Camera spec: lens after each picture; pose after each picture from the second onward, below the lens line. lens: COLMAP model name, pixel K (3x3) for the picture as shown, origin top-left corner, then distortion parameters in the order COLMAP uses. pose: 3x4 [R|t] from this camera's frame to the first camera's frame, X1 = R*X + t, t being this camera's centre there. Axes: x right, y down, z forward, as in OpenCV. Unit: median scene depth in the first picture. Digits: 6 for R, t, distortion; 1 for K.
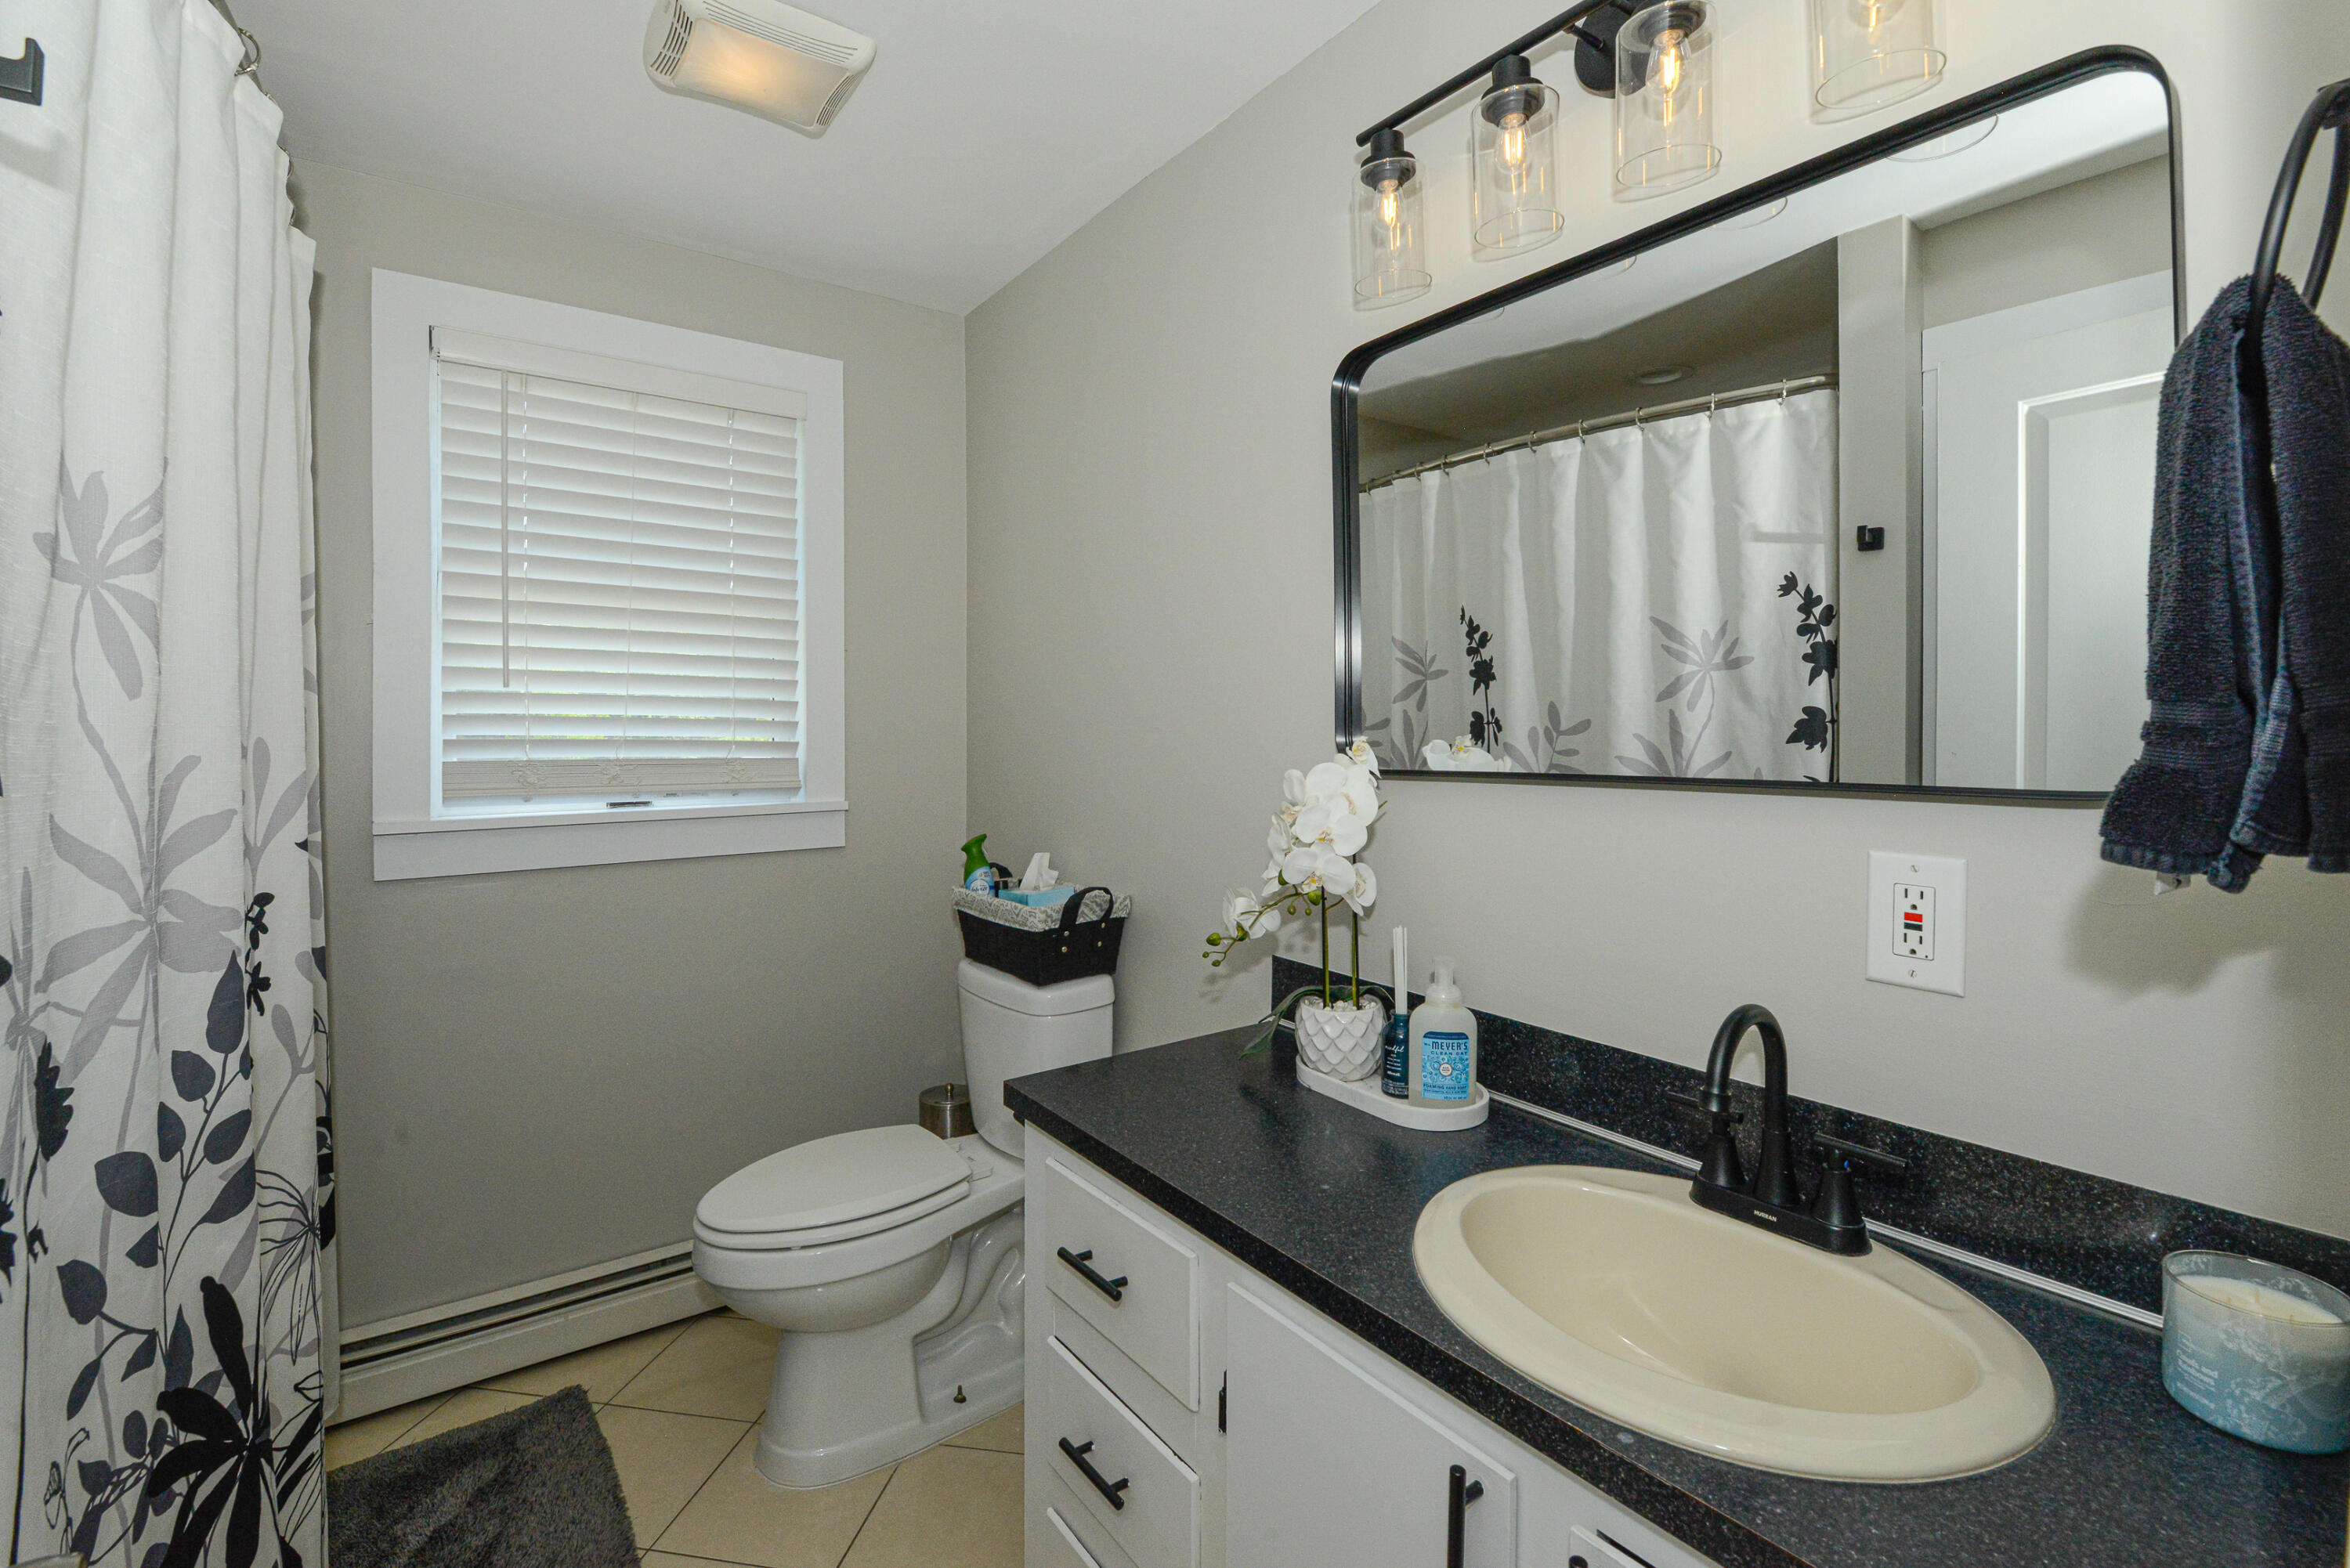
lens RADIAL K [[1006.0, 0, 1178.2], [0, 1006.0, 741.7], [0, 0, 1]] dist [-0.008968, -0.007301]
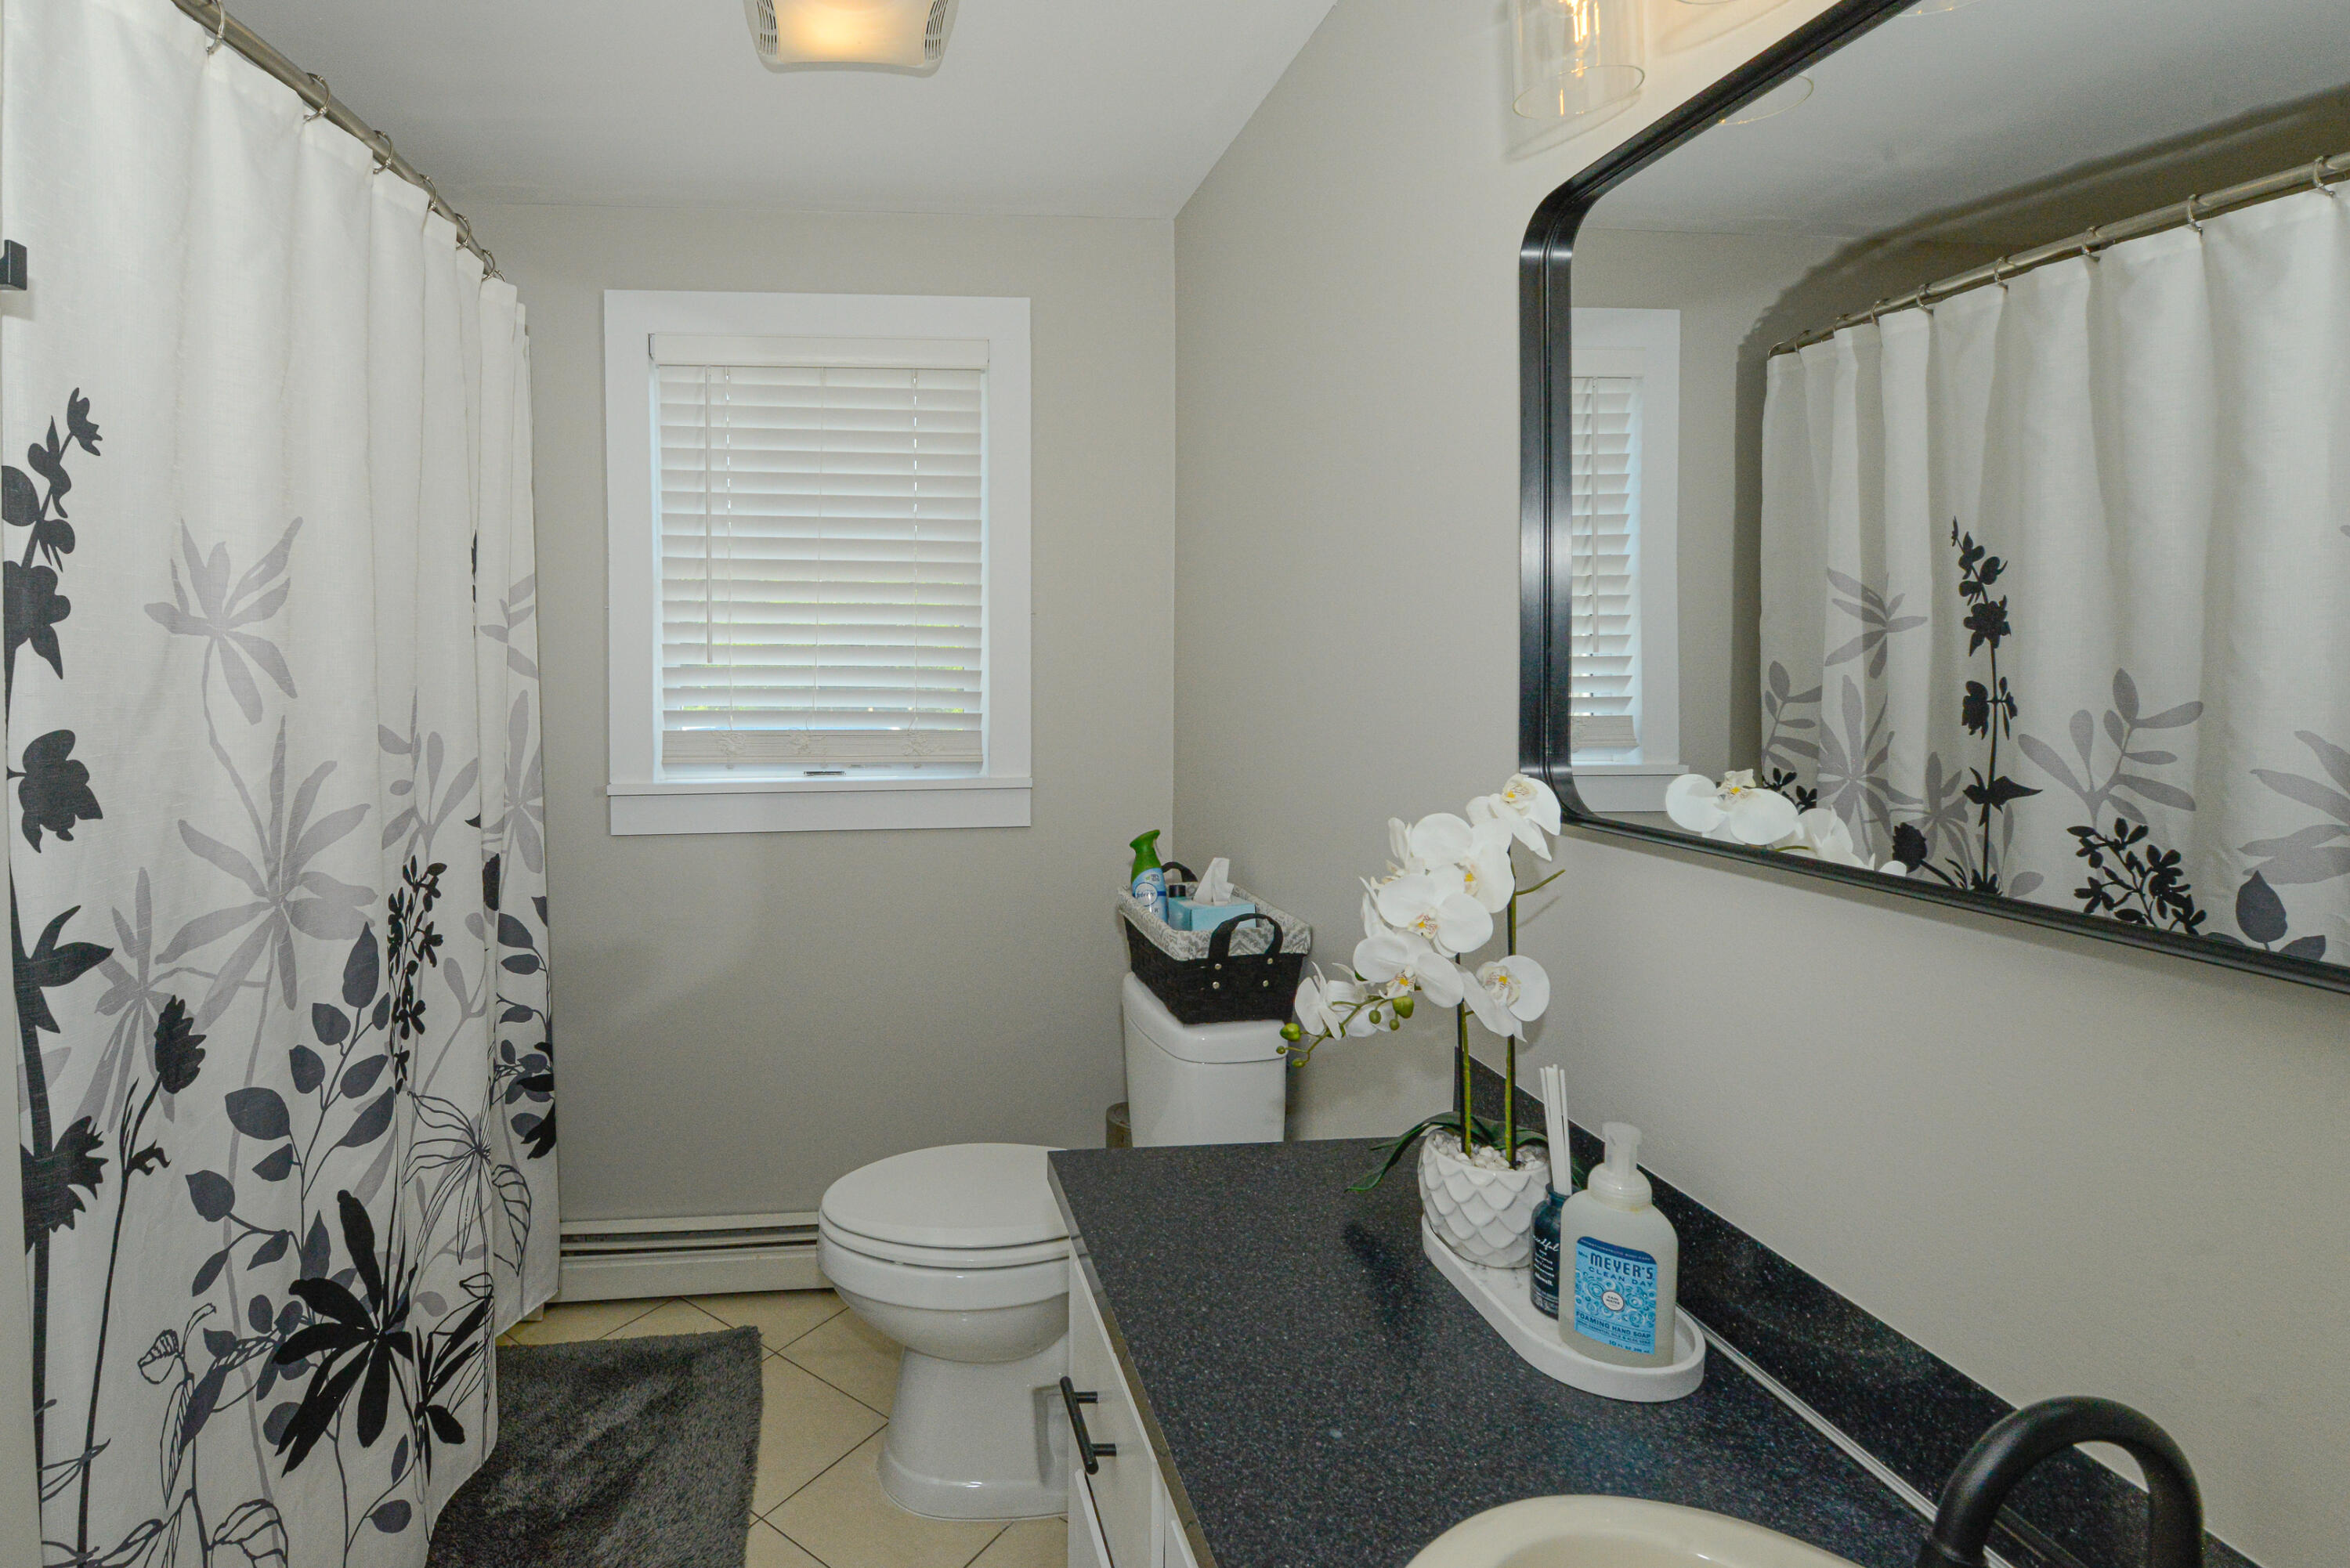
lens RADIAL K [[1109.0, 0, 1170.5], [0, 1109.0, 643.9], [0, 0, 1]] dist [0.001138, -0.011852]
pose [[0.861437, 0.021964, -0.507389, 0.414210], [-0.011758, 0.999659, 0.023312, -0.125964], [0.507728, -0.014116, 0.861402, 0.265945]]
